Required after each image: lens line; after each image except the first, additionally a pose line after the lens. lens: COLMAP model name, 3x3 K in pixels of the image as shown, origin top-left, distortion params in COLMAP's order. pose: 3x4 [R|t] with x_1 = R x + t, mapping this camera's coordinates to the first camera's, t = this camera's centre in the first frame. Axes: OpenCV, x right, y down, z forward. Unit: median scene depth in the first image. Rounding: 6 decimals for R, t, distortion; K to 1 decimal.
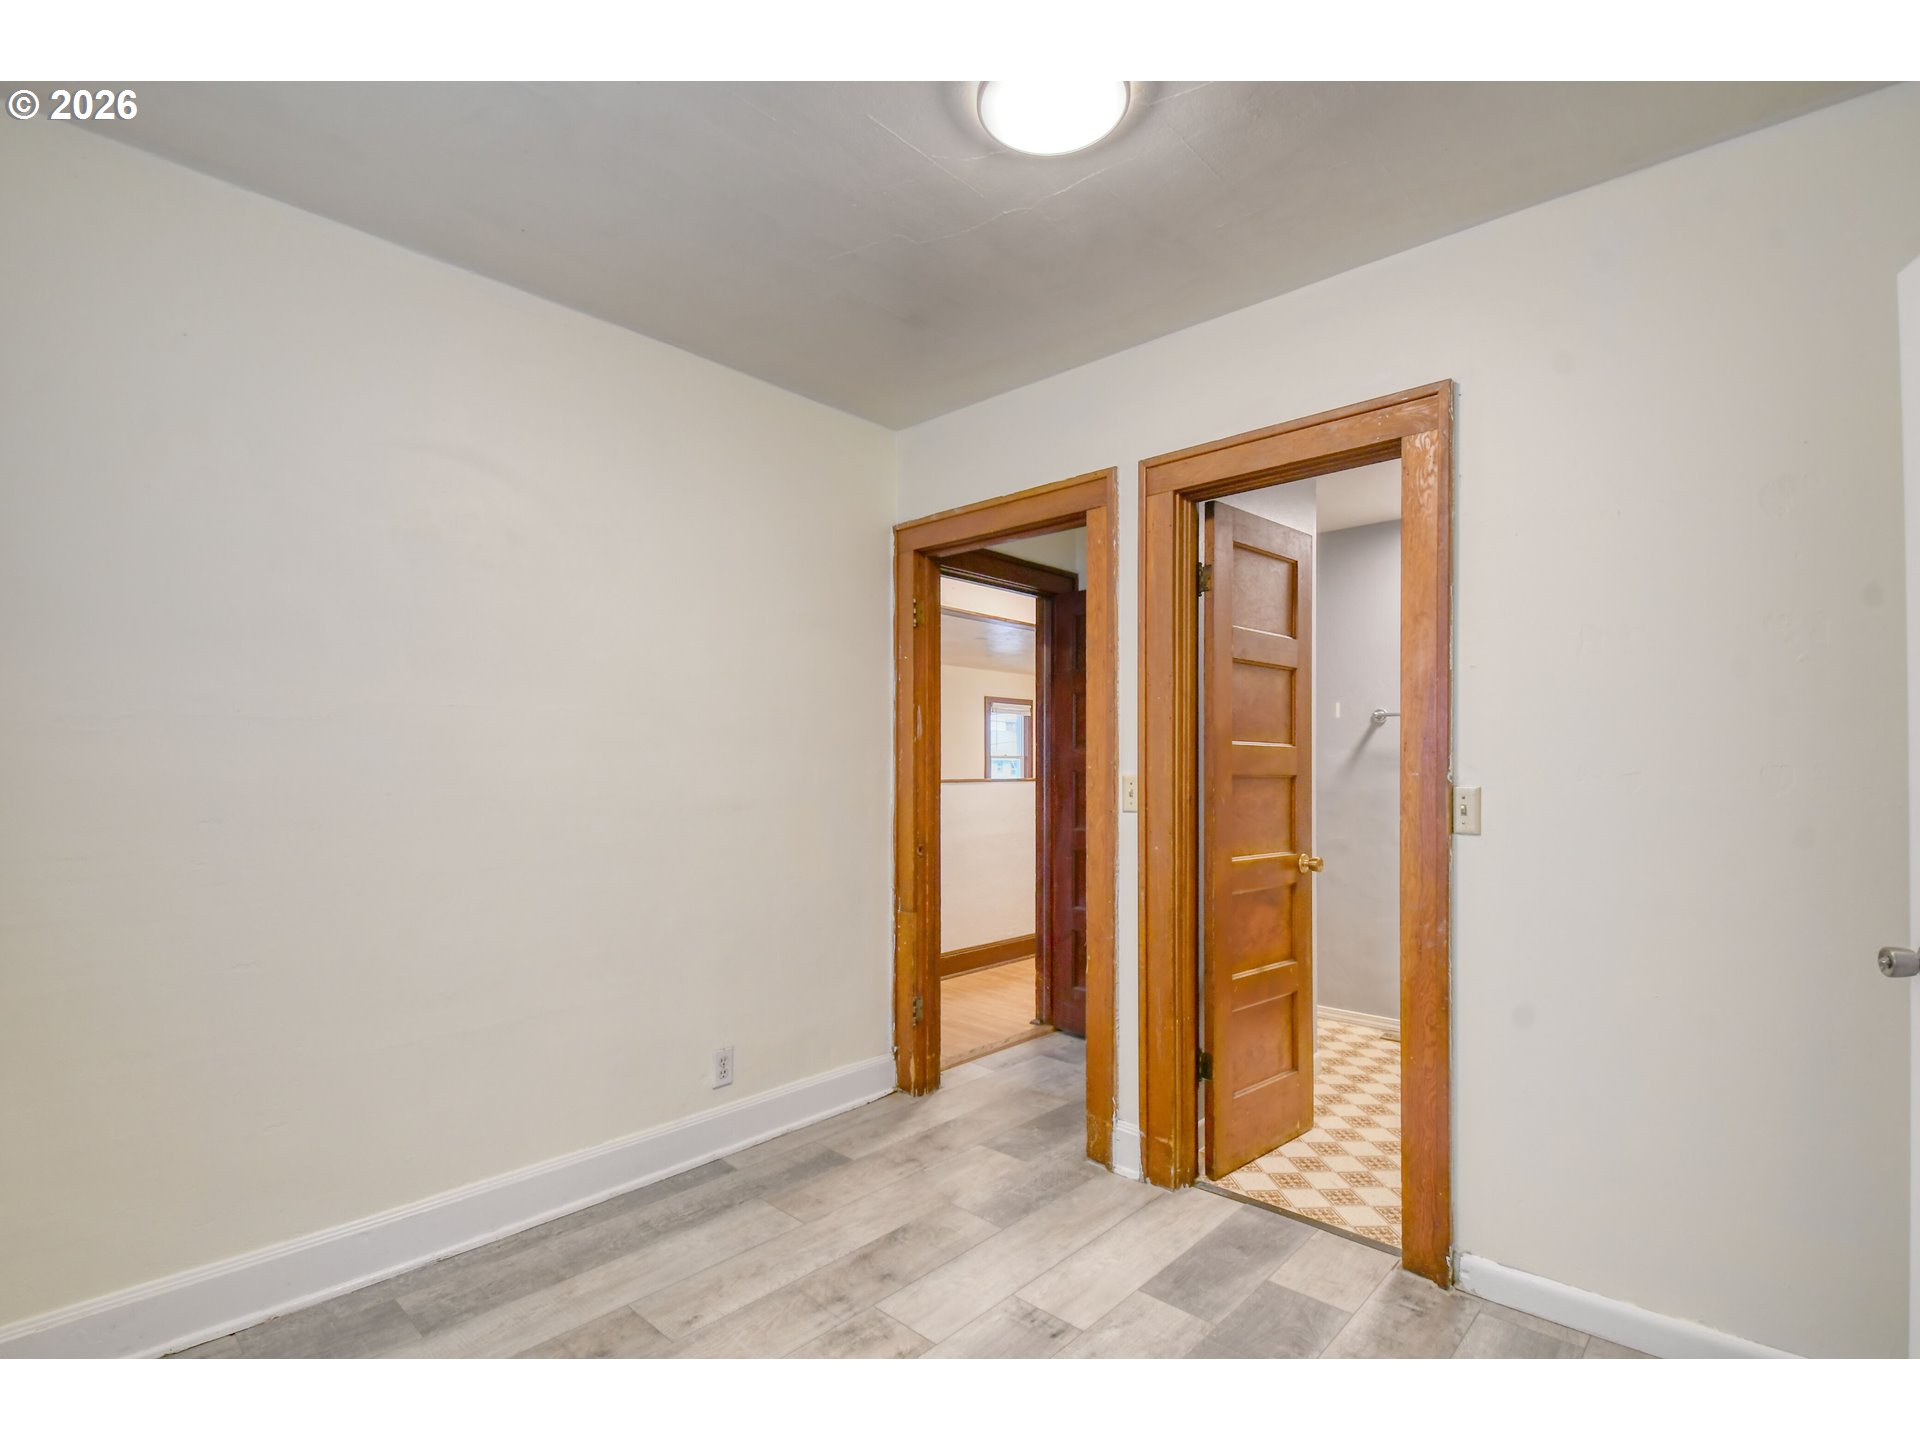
lens RADIAL K [[908.5, 0, 958.9], [0, 908.5, 758.1], [0, 0, 1]] dist [0.015993, -0.019120]
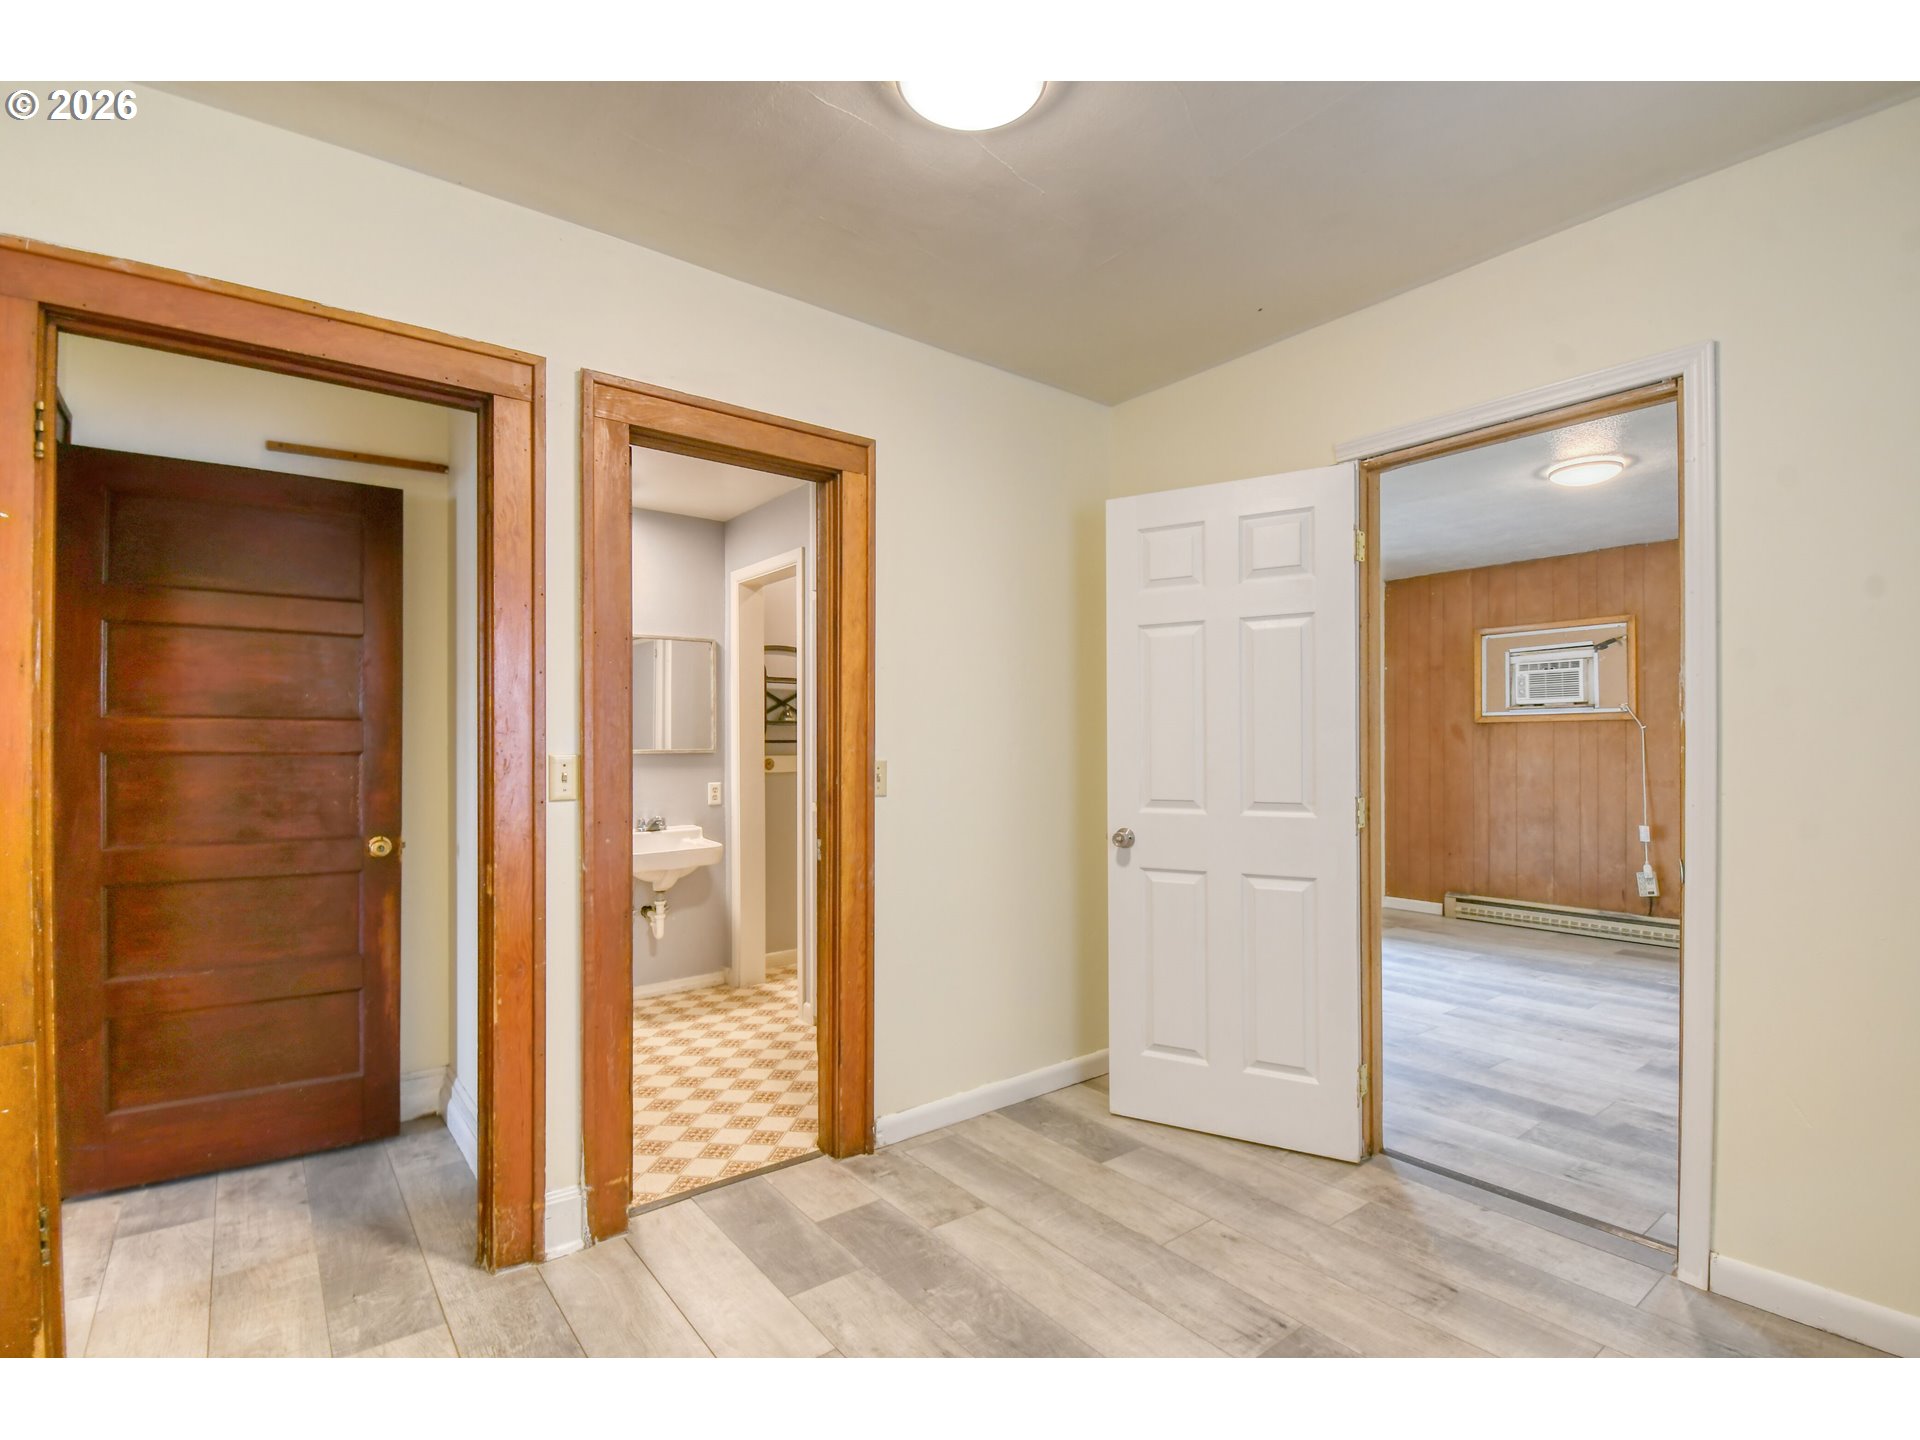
lens RADIAL K [[908.5, 0, 958.9], [0, 908.5, 758.1], [0, 0, 1]] dist [0.015993, -0.019120]
pose [[0.163949, -0.015018, 0.986354, -0.672630], [-0.007830, 0.999833, 0.016525, 0.005035], [-0.986438, -0.010432, 0.163804, 0.649073]]
